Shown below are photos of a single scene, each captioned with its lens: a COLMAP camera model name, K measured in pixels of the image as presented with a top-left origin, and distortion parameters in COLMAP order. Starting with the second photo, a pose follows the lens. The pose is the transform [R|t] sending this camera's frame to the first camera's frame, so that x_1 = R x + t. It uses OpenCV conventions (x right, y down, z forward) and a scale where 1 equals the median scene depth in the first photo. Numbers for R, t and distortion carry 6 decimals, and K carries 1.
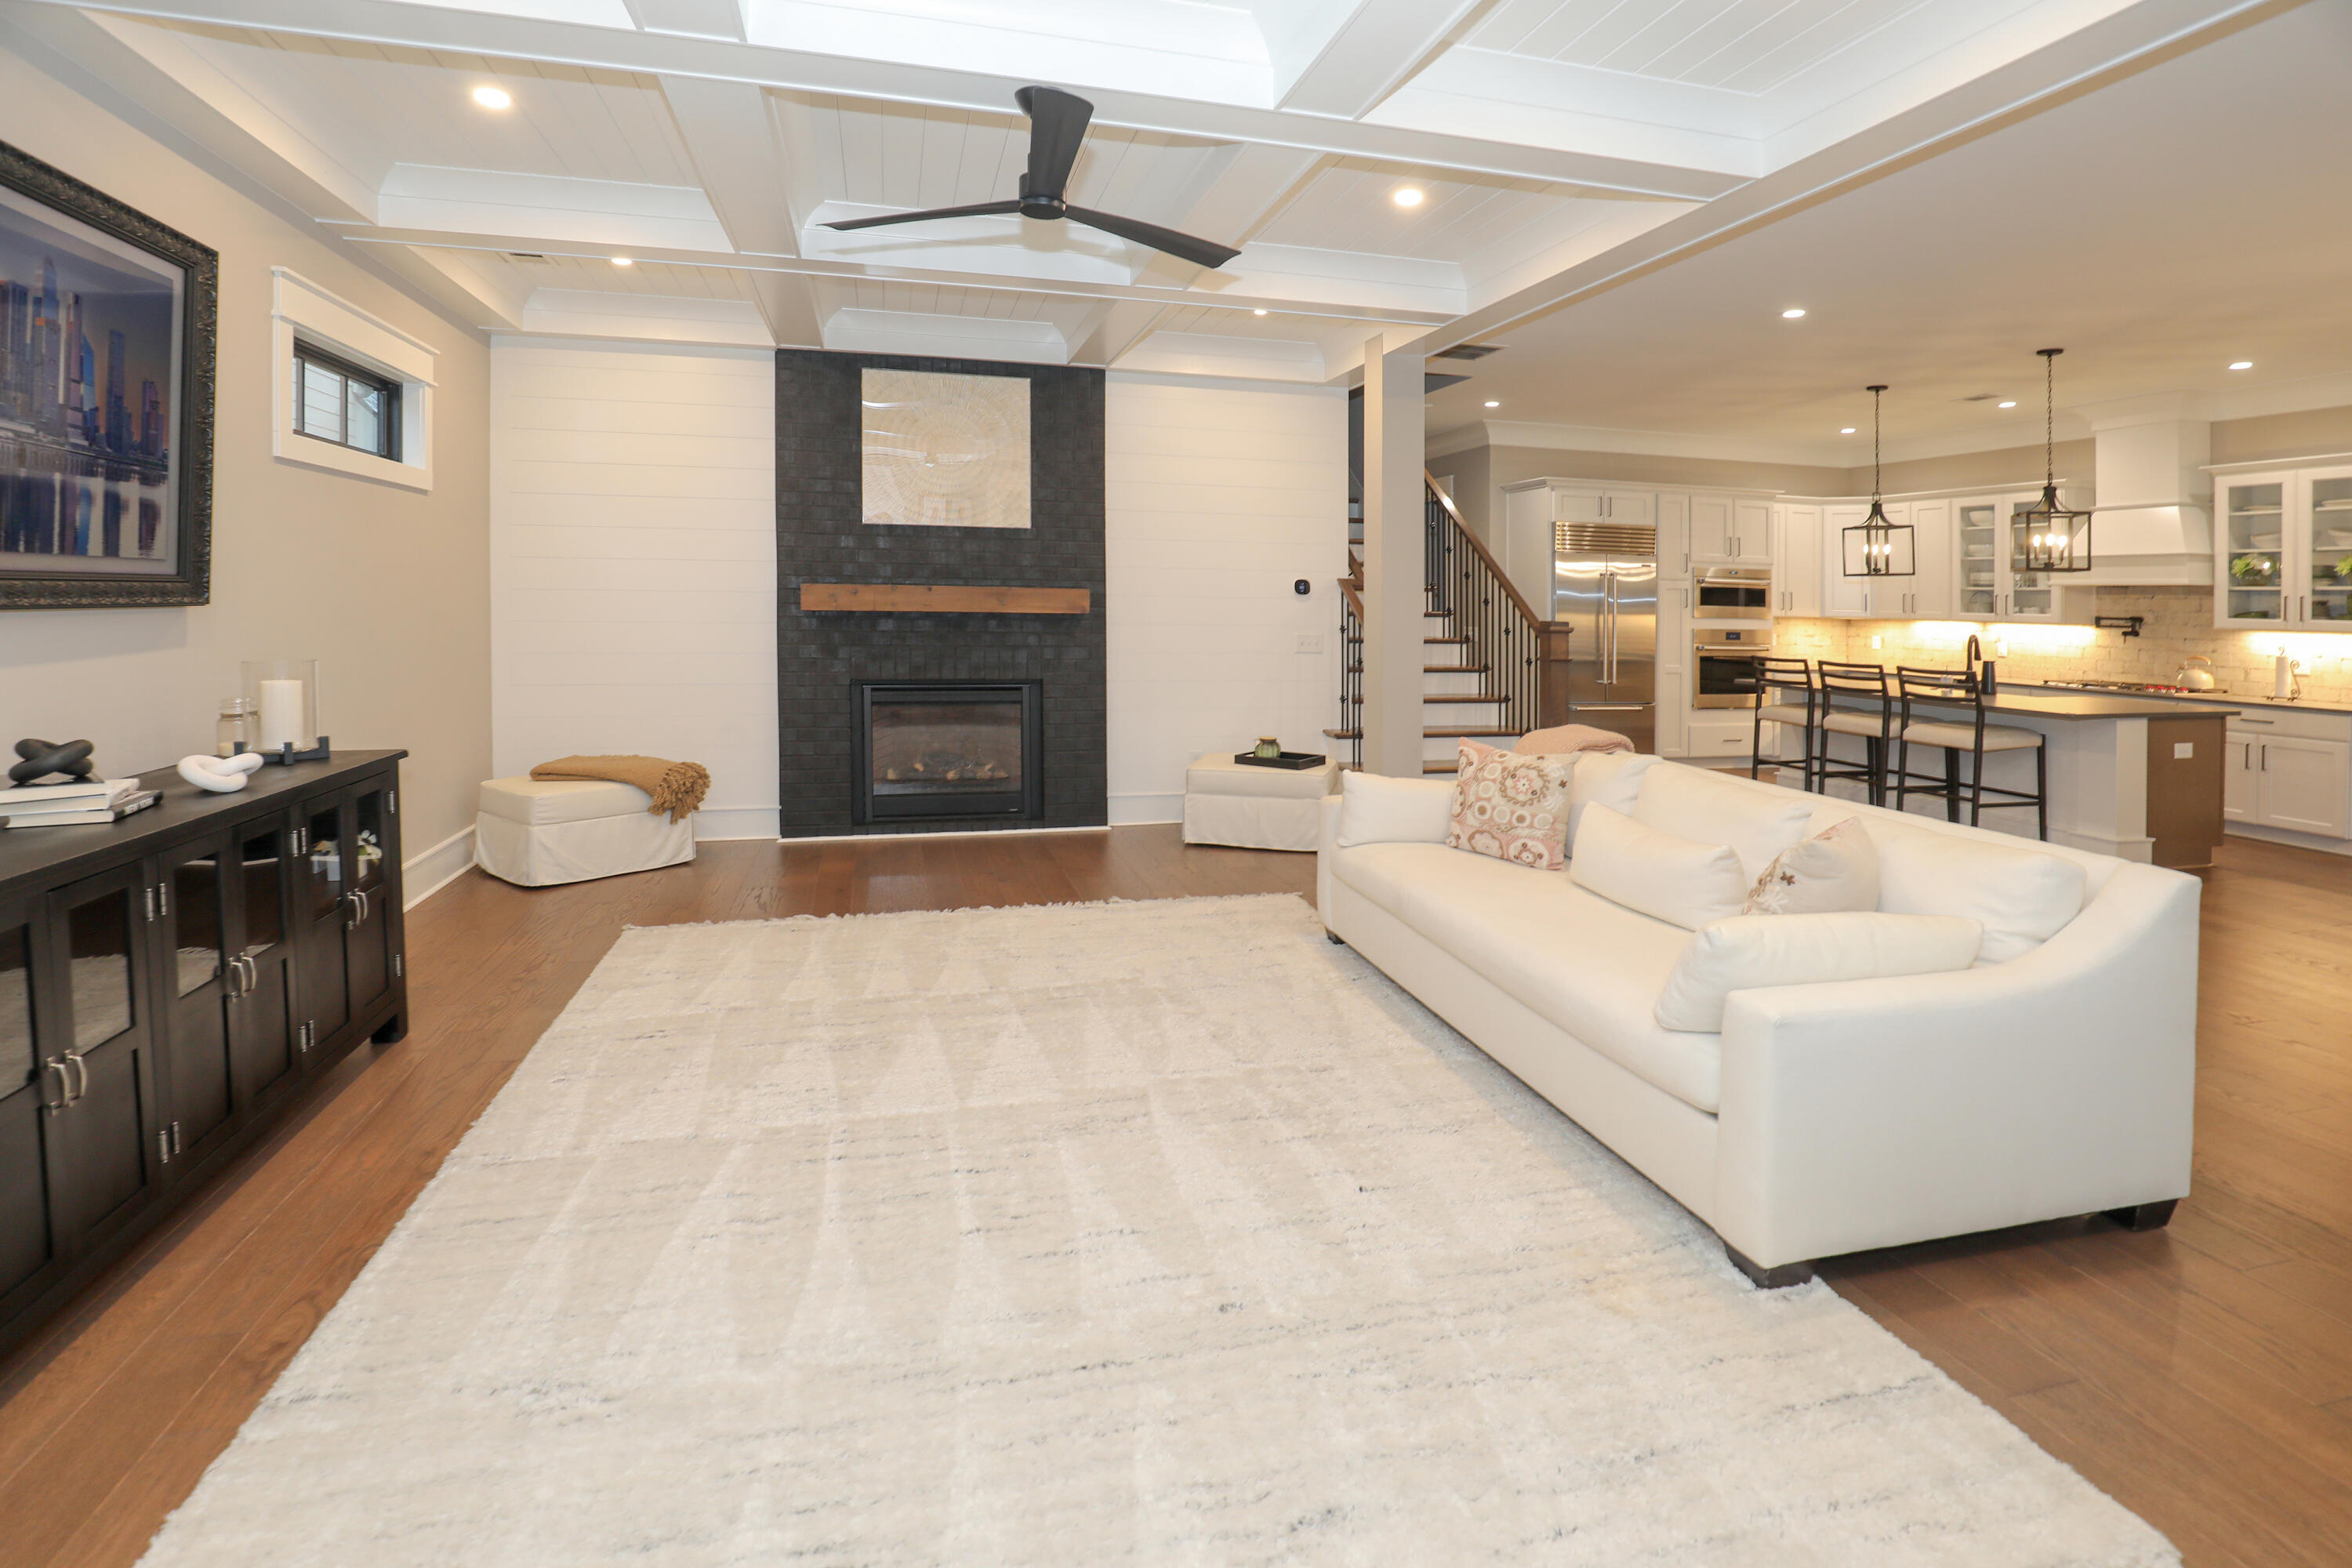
lens RADIAL K [[1183.2, 0, 1175.0], [0, 1183.2, 773.3], [0, 0, 1]] dist [-0.035266, 0.003939]
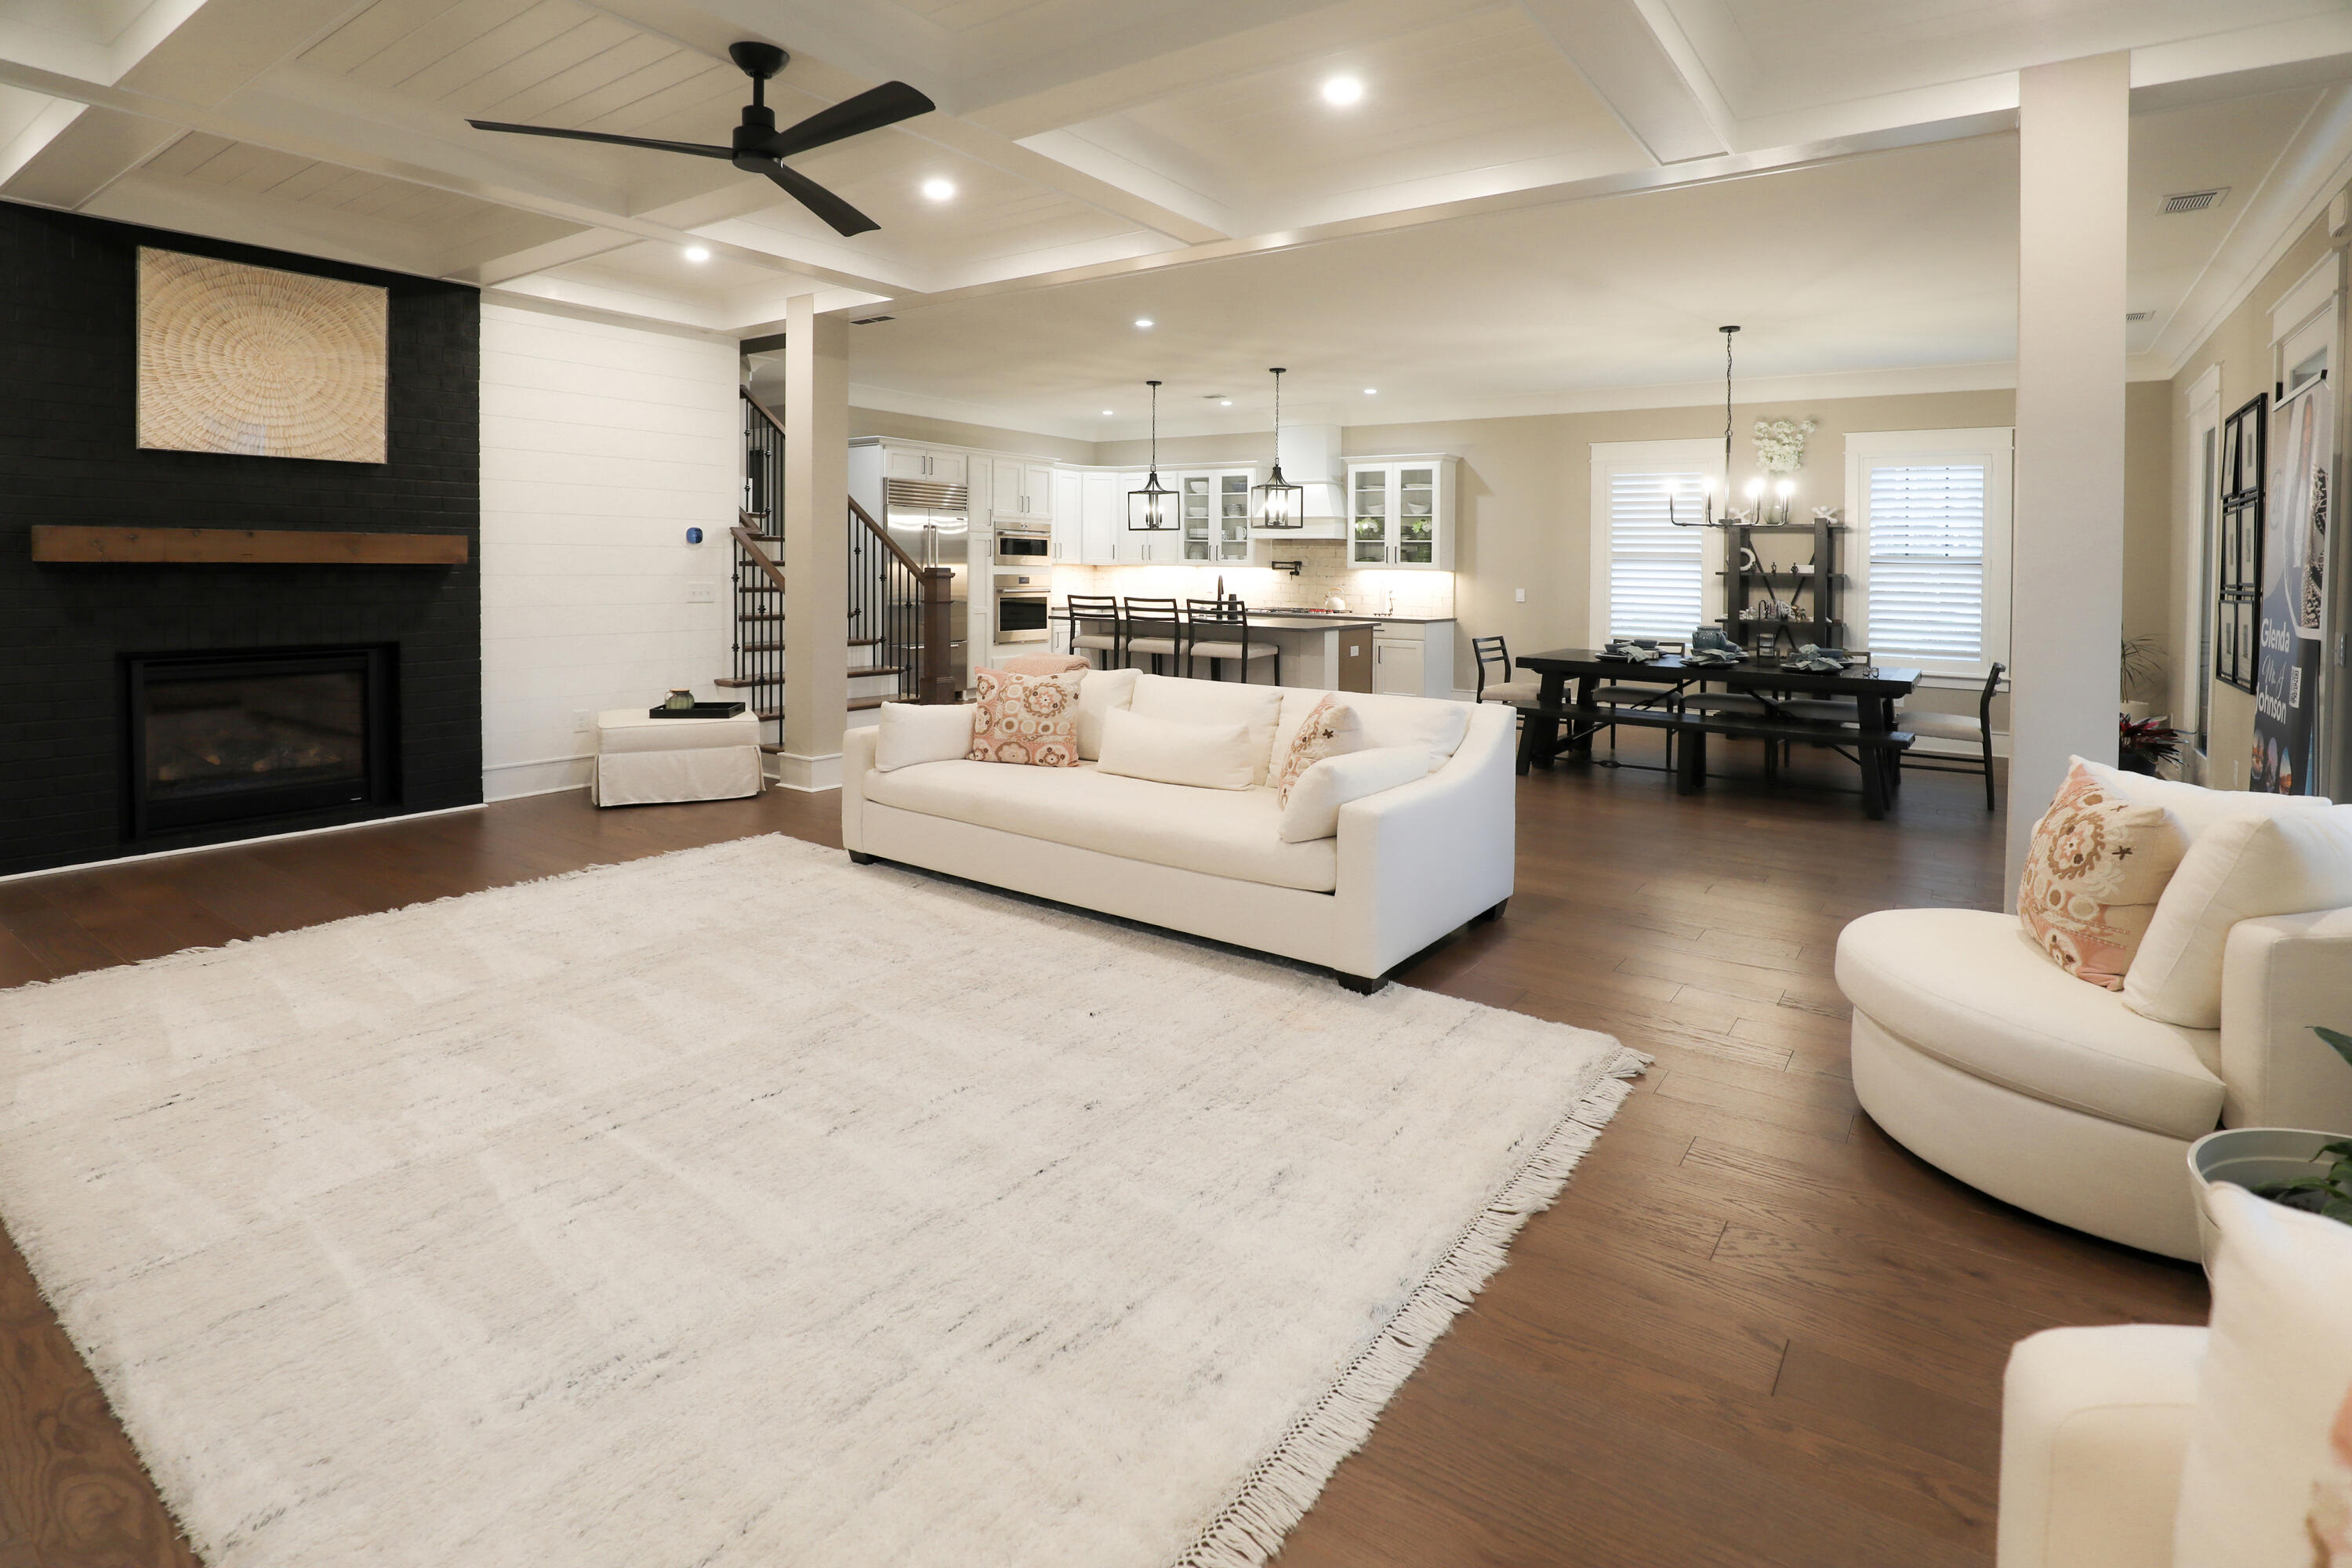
lens RADIAL K [[1183.2, 0, 1170.8], [0, 1183.2, 775.3], [0, 0, 1]] dist [-0.035266, 0.003939]
pose [[0.762630, -0.115150, 0.636503, -0.258208], [0.088946, 0.993348, 0.073136, 0.006127], [-0.640690, 0.000838, 0.767799, -0.012101]]
